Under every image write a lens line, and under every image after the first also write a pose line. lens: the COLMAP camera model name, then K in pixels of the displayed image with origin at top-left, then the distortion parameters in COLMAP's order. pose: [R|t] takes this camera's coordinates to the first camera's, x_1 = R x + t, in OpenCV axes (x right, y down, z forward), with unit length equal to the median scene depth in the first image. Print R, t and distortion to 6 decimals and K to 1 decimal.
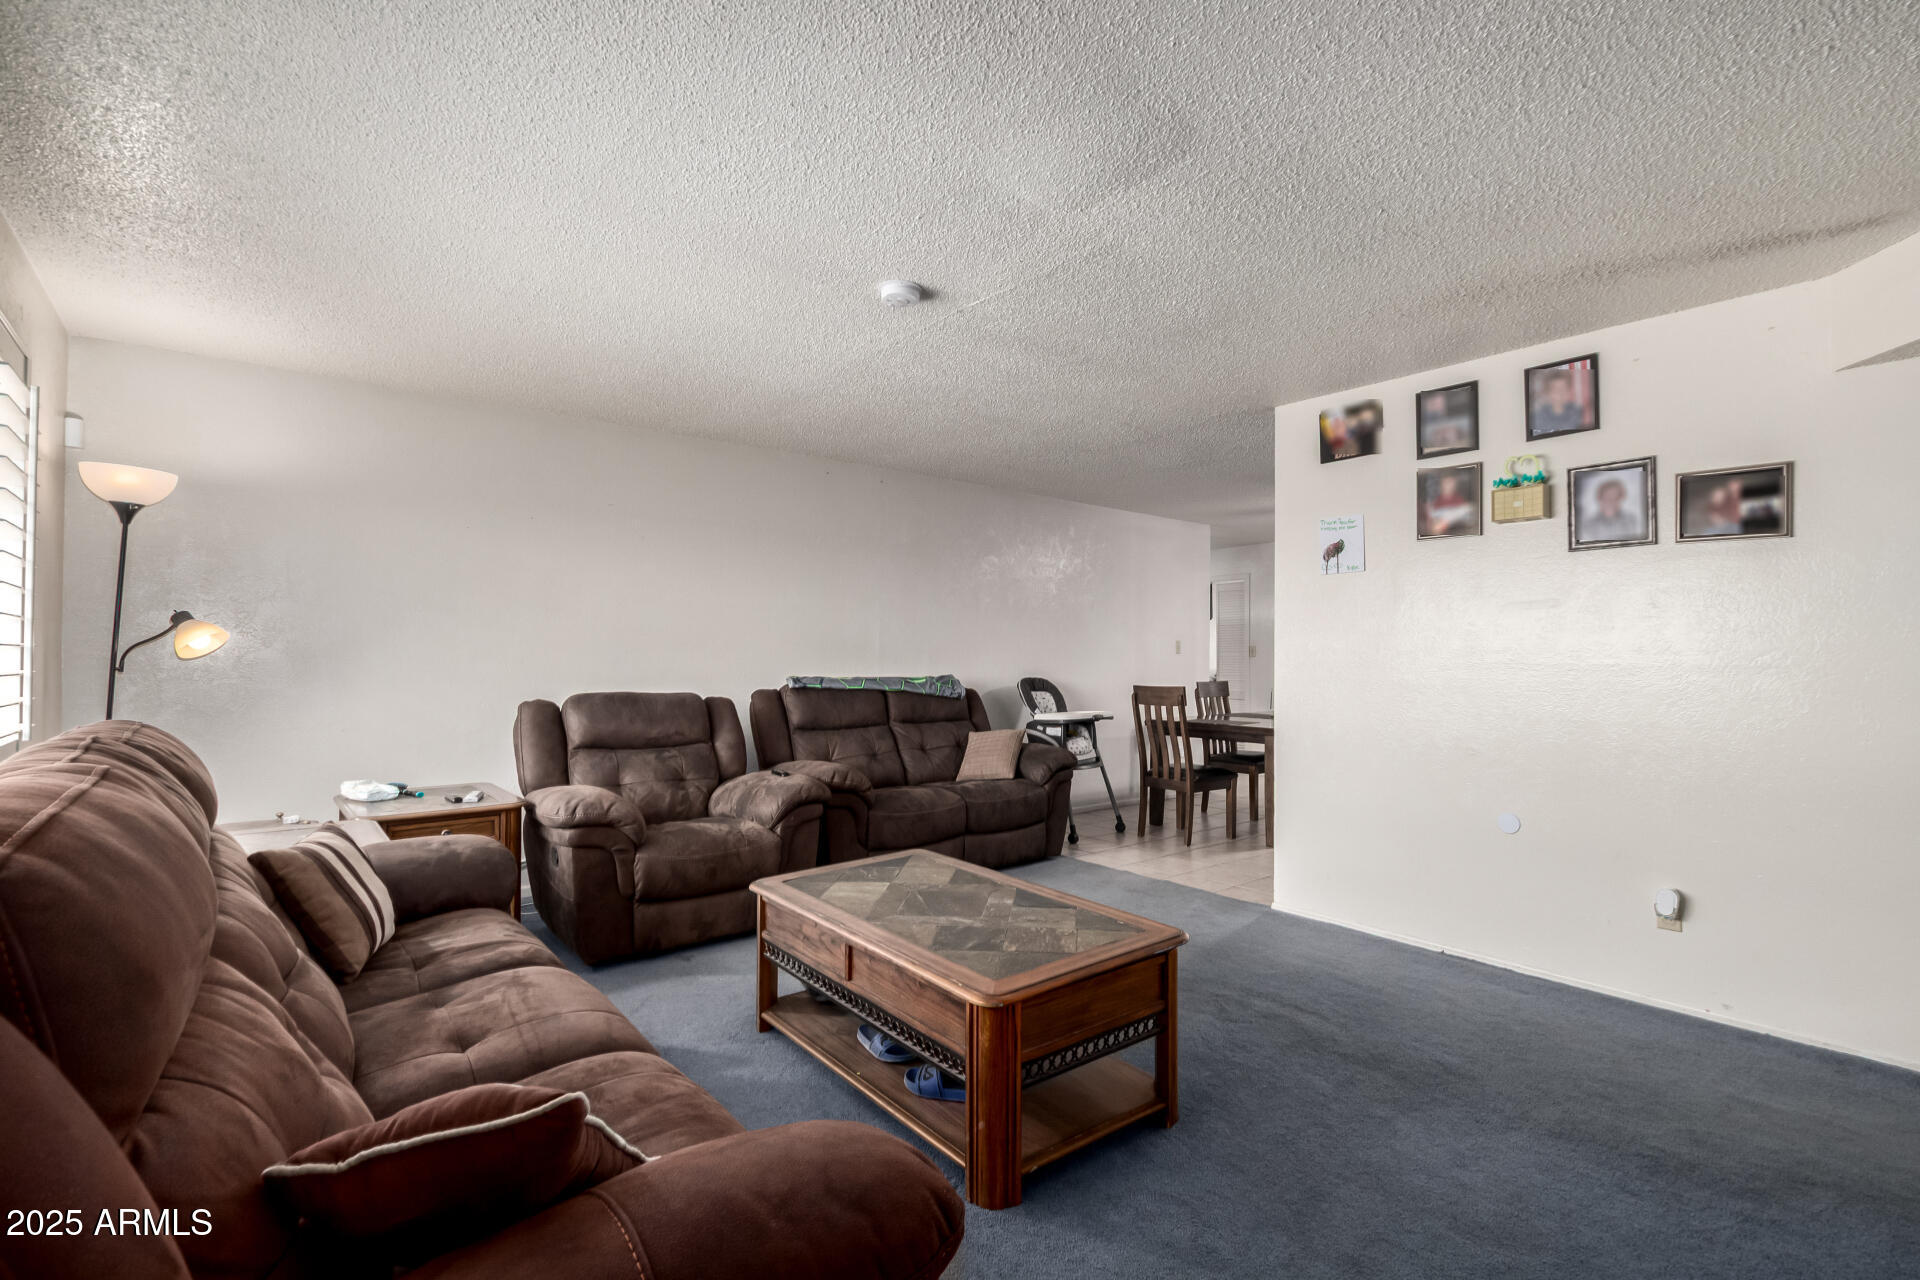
lens RADIAL K [[882.2, 0, 962.9], [0, 882.2, 641.7], [0, 0, 1]] dist [-0.003706, -0.001980]
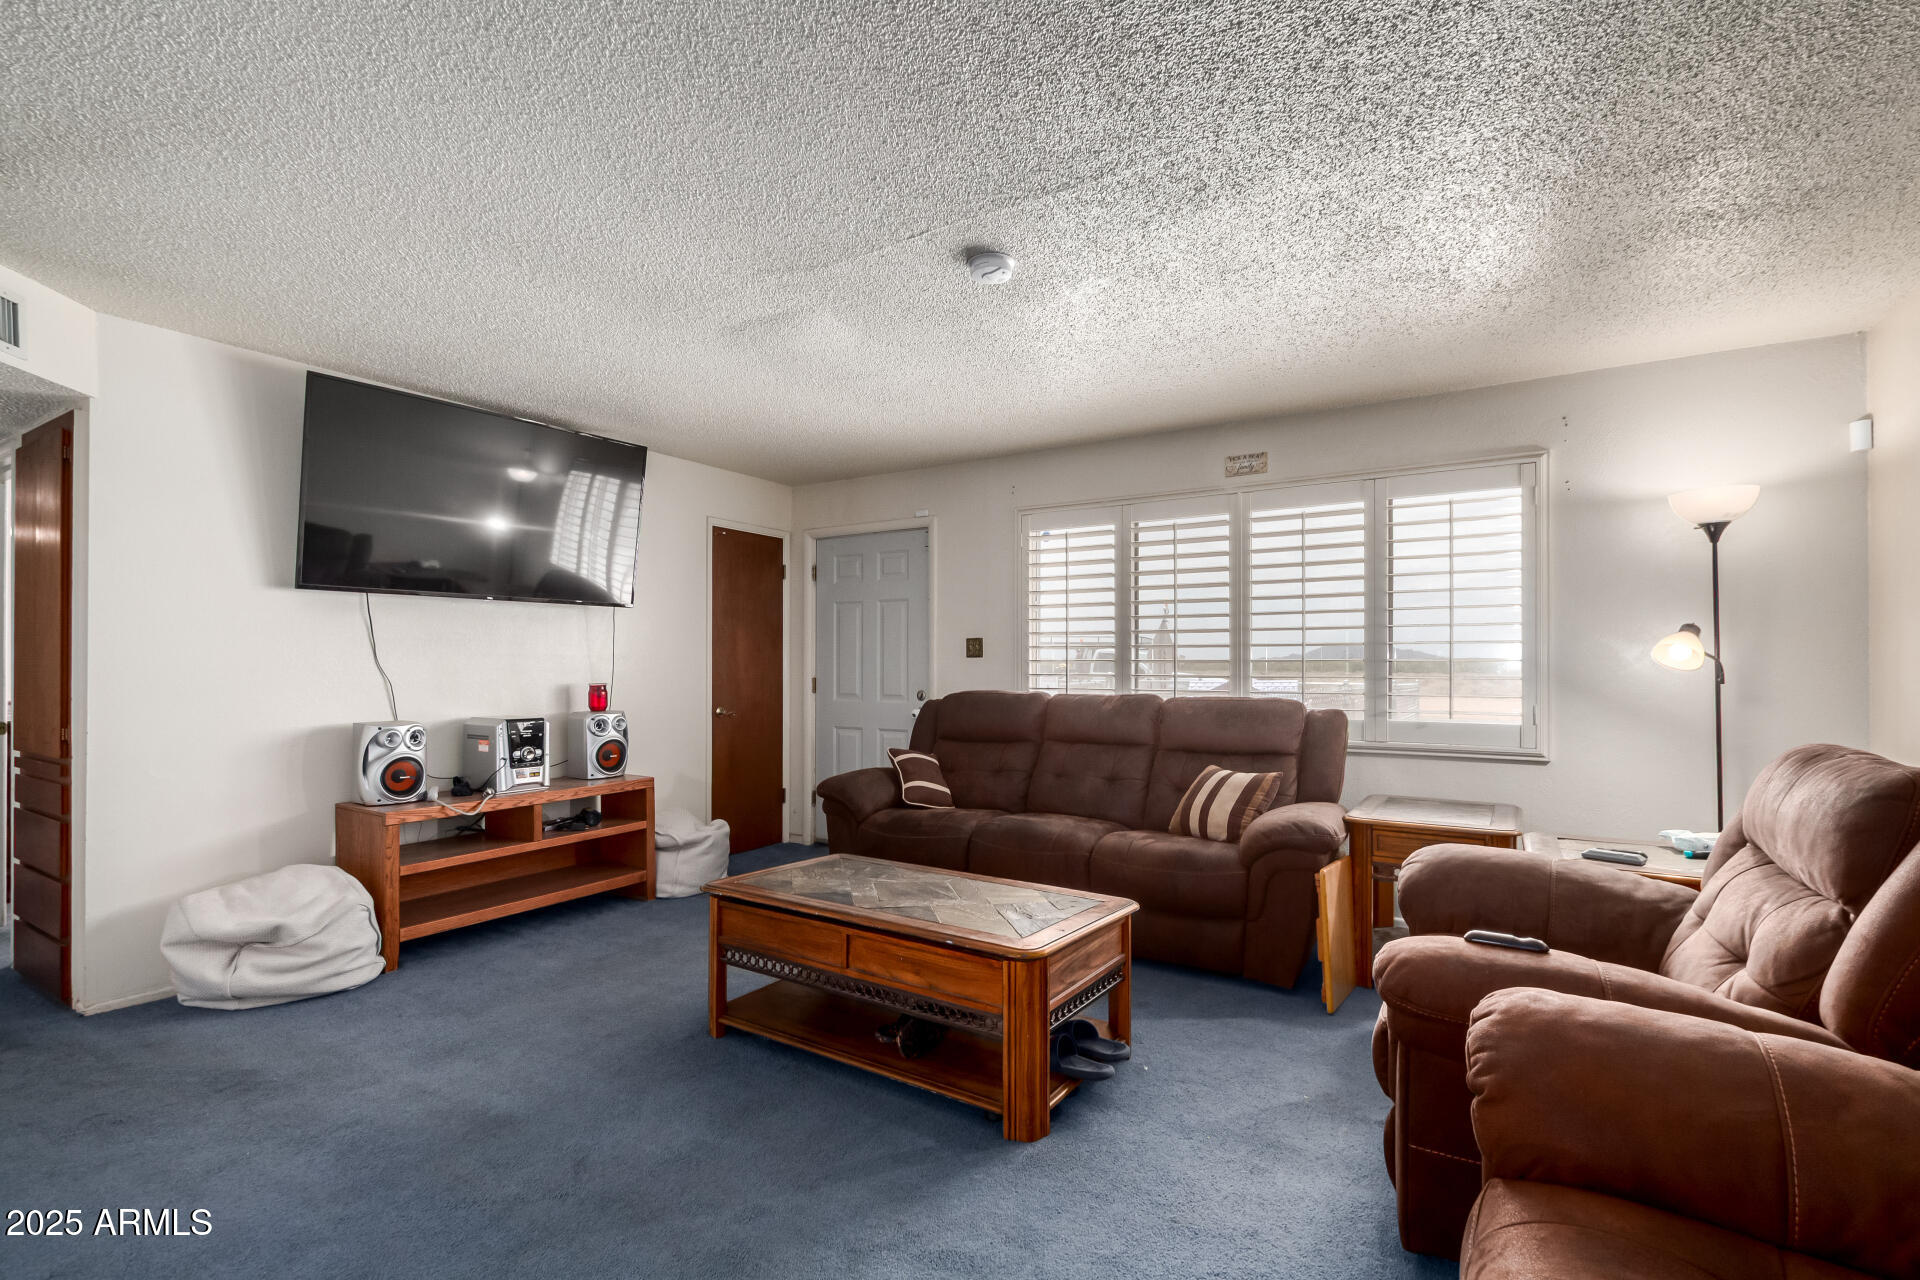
lens RADIAL K [[882.2, 0, 955.0], [0, 882.2, 645.5], [0, 0, 1]] dist [-0.003706, -0.001980]
pose [[-0.943508, -0.005042, -0.331313, 0.301605], [-0.002903, 0.999972, -0.006951, -0.001366], [0.331338, -0.005597, -0.943495, 2.089025]]
